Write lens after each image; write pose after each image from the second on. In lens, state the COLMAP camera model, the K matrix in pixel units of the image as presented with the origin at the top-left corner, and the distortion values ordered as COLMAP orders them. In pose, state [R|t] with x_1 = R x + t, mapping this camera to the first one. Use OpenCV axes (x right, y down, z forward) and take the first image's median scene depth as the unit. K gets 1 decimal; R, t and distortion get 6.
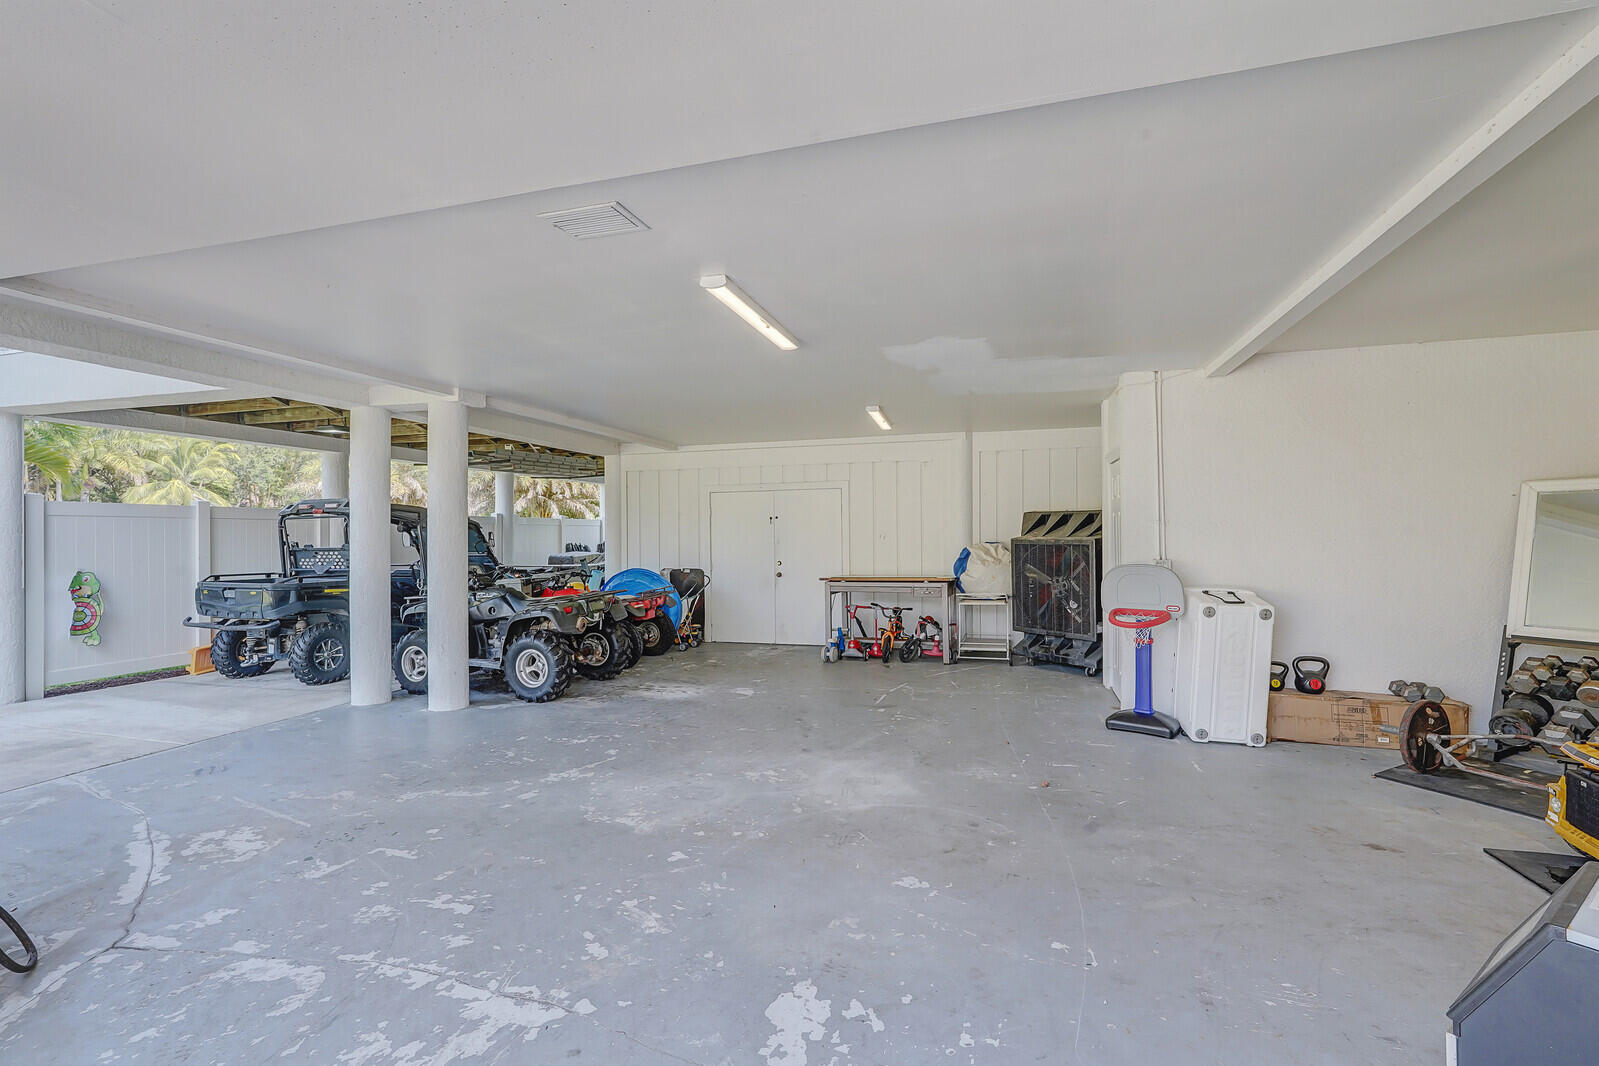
lens RADIAL K [[711.0, 0, 797.0], [0, 711.0, 530.8], [0, 0, 1]] dist [-0.011837, 0.006227]
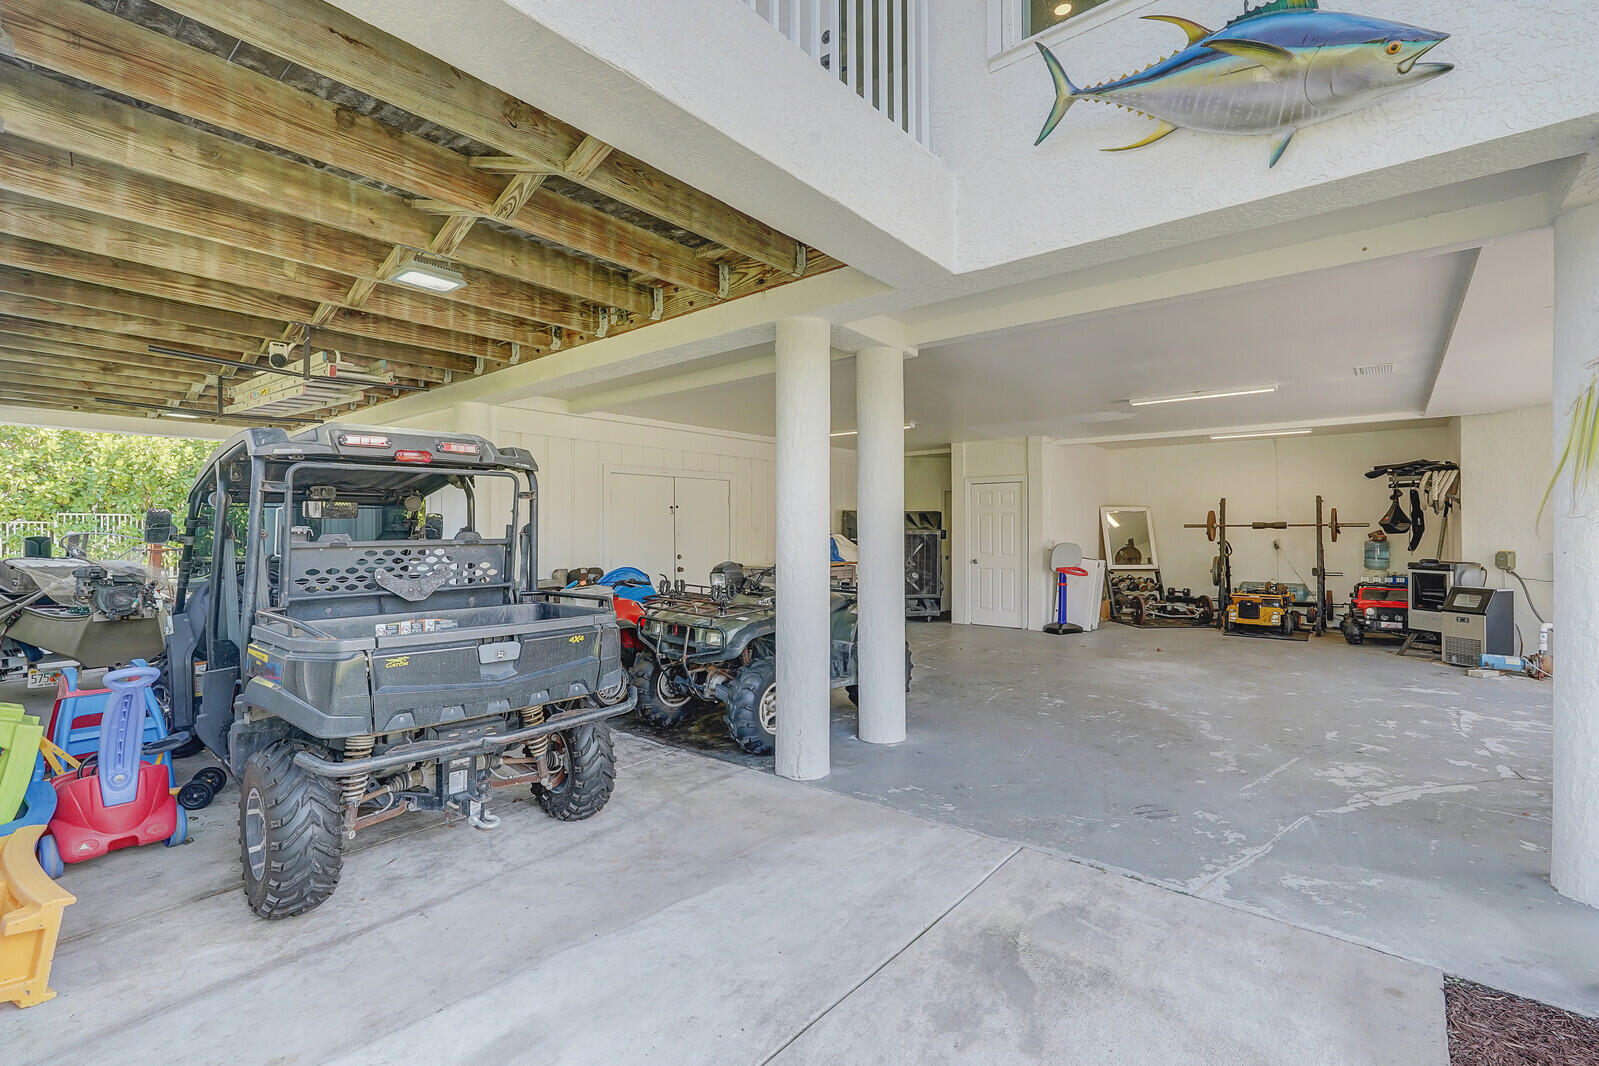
lens RADIAL K [[711.0, 0, 799.8], [0, 711.0, 534.7], [0, 0, 1]] dist [-0.011837, 0.006227]
pose [[0.383759, 0.001434, 0.923432, -1.654410], [-0.005747, 0.999983, 0.000835, 0.031050], [-0.923415, -0.005628, 0.383761, 1.028254]]
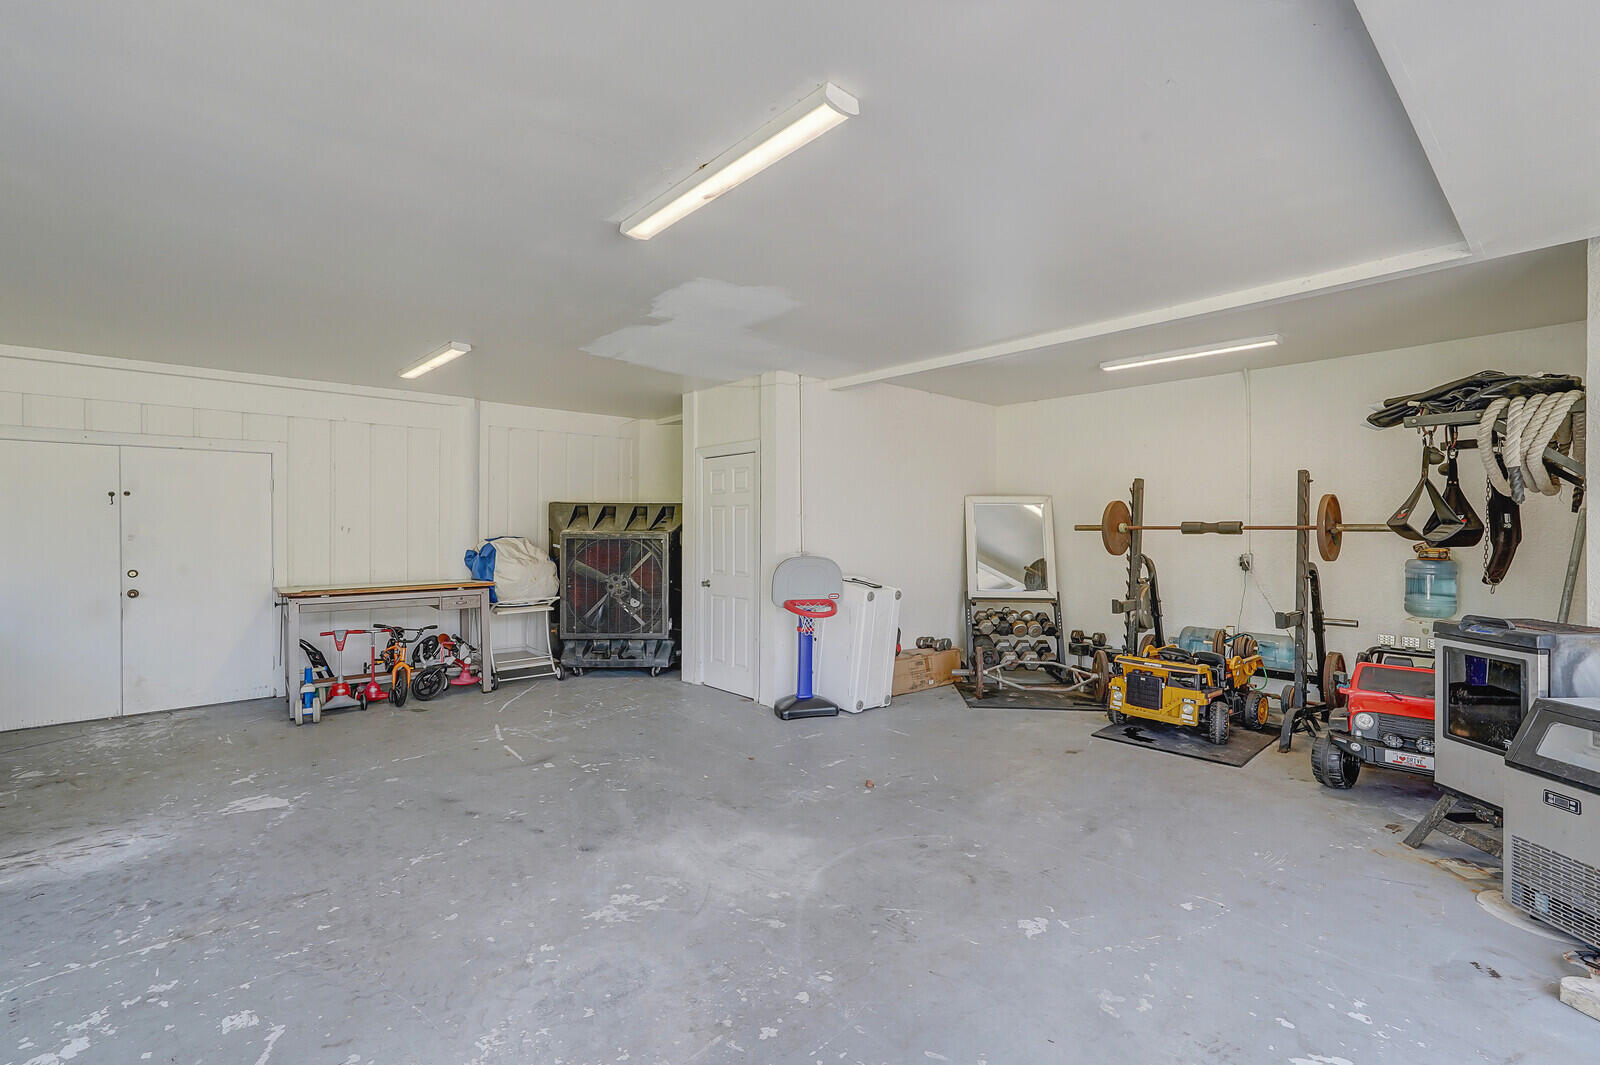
lens RADIAL K [[711.5, 0, 793.6], [0, 711.5, 531.3], [0, 0, 1]] dist [-0.011837, 0.006227]
pose [[0.524281, 0.008171, 0.851506, -0.469019], [-0.012409, 0.999921, -0.001956, 0.013174], [-0.851455, -0.009541, 0.524341, 0.513553]]
